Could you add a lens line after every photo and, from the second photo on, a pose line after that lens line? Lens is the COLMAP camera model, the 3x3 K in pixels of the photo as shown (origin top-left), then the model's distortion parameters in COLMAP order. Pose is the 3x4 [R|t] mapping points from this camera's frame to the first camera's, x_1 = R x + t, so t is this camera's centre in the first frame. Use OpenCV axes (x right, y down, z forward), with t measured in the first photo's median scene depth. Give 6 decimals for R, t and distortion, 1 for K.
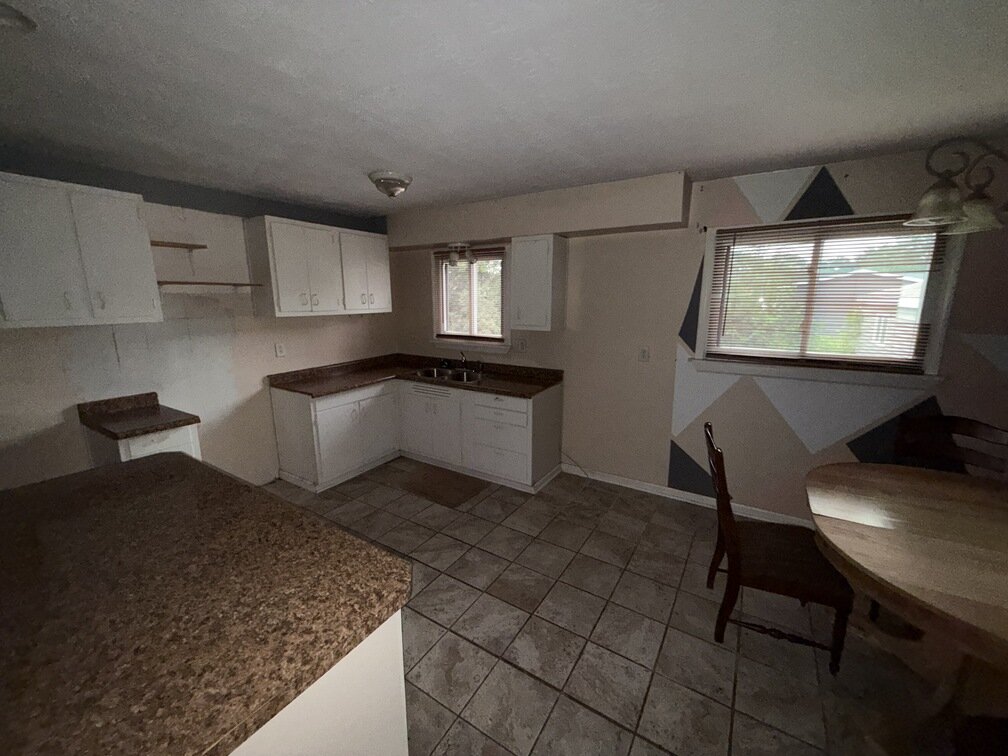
lens RADIAL K [[400.0, 0, 501.2], [0, 400.0, 377.2], [0, 0, 1]] dist [0.001197, 0.000046]
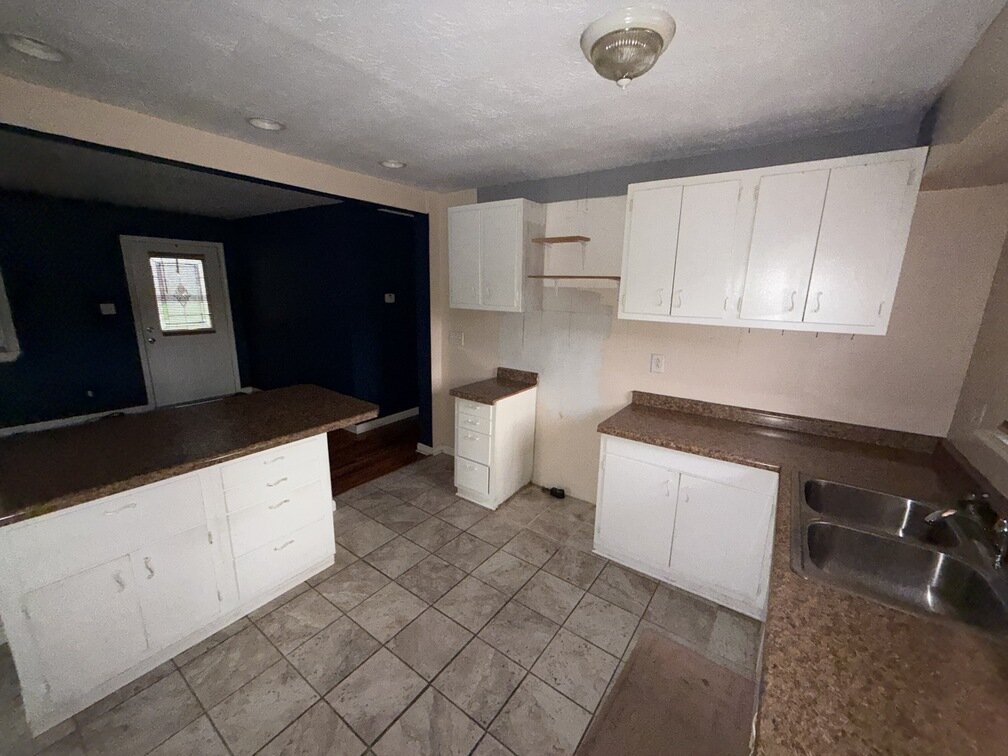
lens RADIAL K [[400.0, 0, 503.1], [0, 400.0, 377.0], [0, 0, 1]] dist [0.001197, 0.000046]
pose [[-0.064056, 0.214339, -0.974657, 0.233515], [-0.220071, 0.949585, 0.223289, -0.167014], [0.973379, 0.228796, -0.013657, 0.819132]]
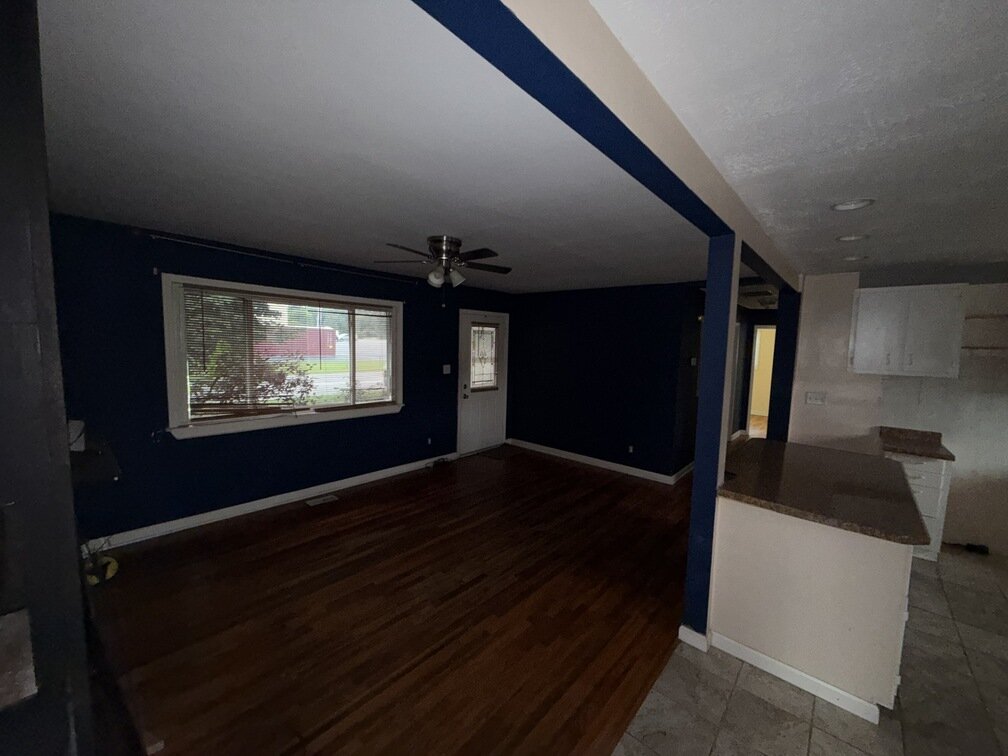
lens RADIAL K [[400.0, 0, 500.2], [0, 400.0, 378.6], [0, 0, 1]] dist [0.001197, 0.000046]
pose [[-0.164092, 0.077593, -0.983389, 0.507985], [-0.218623, 0.969250, 0.112957, 0.028032], [0.961914, 0.233526, -0.142083, -0.156850]]
